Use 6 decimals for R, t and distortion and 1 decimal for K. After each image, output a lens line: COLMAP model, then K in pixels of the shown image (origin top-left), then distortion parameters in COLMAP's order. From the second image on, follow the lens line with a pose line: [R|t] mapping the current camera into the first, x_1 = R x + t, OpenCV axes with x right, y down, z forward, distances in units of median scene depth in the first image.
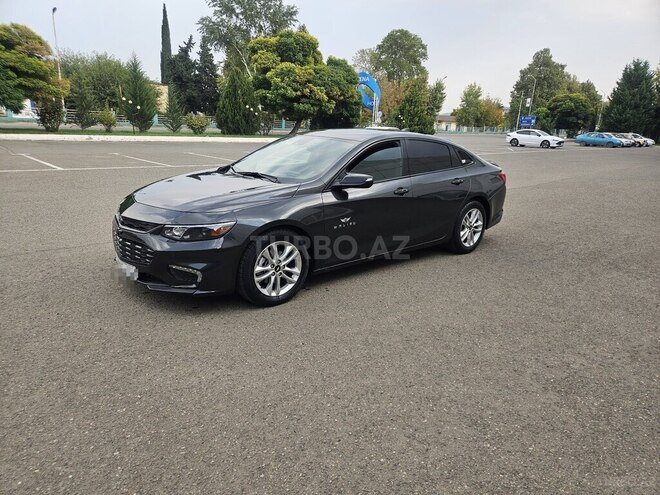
lens RADIAL K [[449.8, 0, 330.0], [0, 449.8, 247.5], [0, 0, 1]] dist [0.073834, -0.064635]
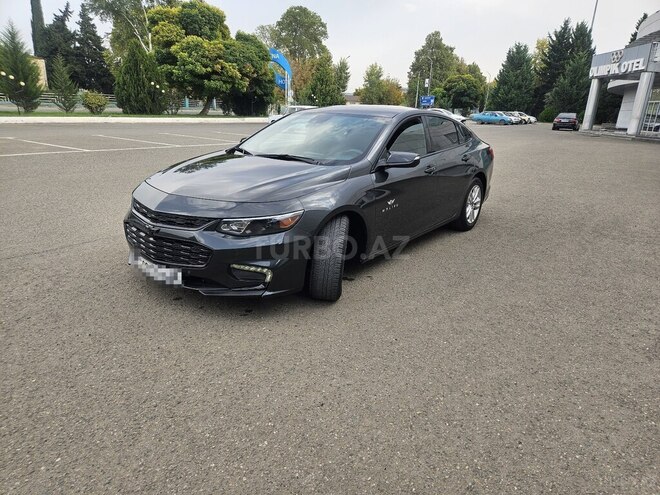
lens RADIAL K [[453.4, 0, 331.5], [0, 453.4, 241.8], [0, 0, 1]] dist [0.071884, -0.062976]
pose [[0.976021, -0.066023, 0.207422, -0.041100], [0.060275, 0.997605, 0.033917, -0.002700], [-0.209164, -0.020602, 0.977663, 0.014146]]
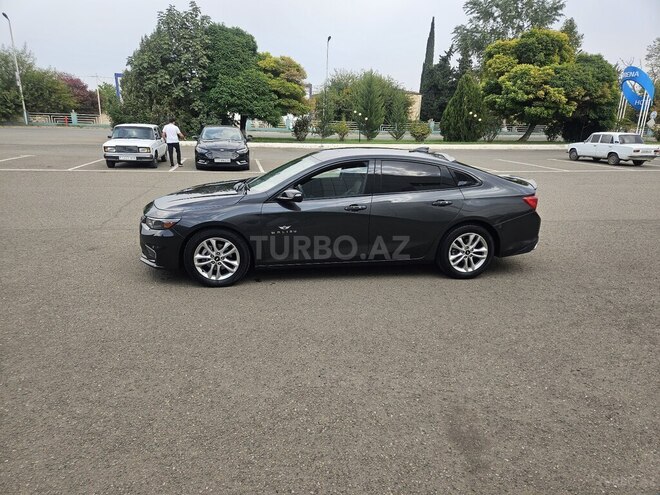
lens RADIAL K [[453.4, 0, 331.5], [0, 453.4, 241.8], [0, 0, 1]] dist [0.071884, -0.062976]
pose [[0.844332, 0.118534, -0.522545, 0.109380], [-0.129688, 0.991436, 0.015347, -0.008408], [0.519889, 0.054810, 0.852473, 0.007045]]
